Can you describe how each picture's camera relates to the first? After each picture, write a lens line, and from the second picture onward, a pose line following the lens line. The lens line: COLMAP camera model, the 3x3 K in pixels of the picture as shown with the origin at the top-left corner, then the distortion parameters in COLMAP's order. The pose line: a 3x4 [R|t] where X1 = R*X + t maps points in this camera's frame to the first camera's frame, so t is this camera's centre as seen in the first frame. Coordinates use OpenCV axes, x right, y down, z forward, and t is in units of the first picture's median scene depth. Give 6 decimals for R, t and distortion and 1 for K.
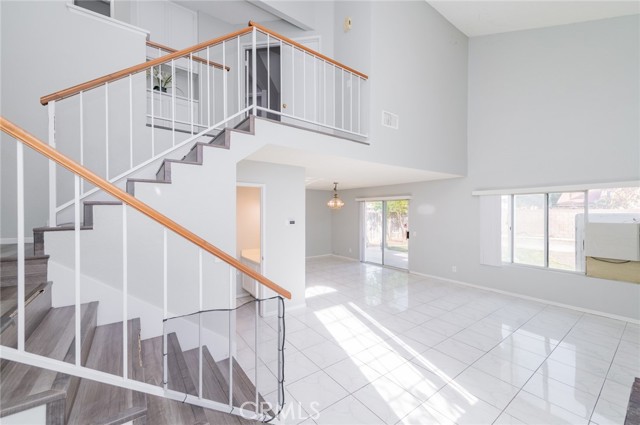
lens RADIAL K [[250.3, 0, 321.6], [0, 250.3, 214.4], [0, 0, 1]] dist [0.008556, -0.001248]
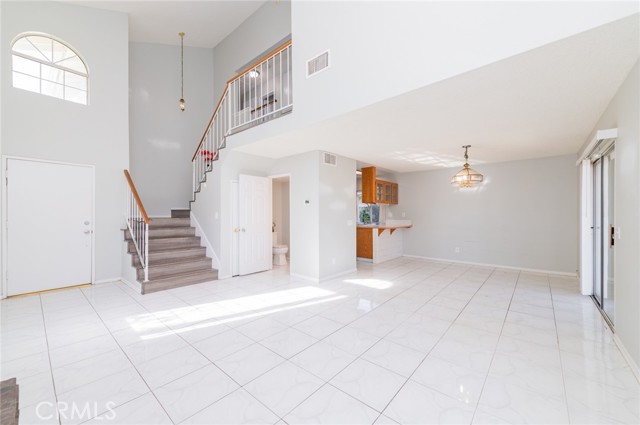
lens RADIAL K [[250.3, 0, 314.6], [0, 250.3, 215.9], [0, 0, 1]] dist [0.008556, -0.001248]
pose [[0.218290, -0.000824, -0.975884, 1.265255], [0.001814, 0.999998, -0.000439, 0.123825], [0.975882, -0.001675, 0.218291, 1.010581]]
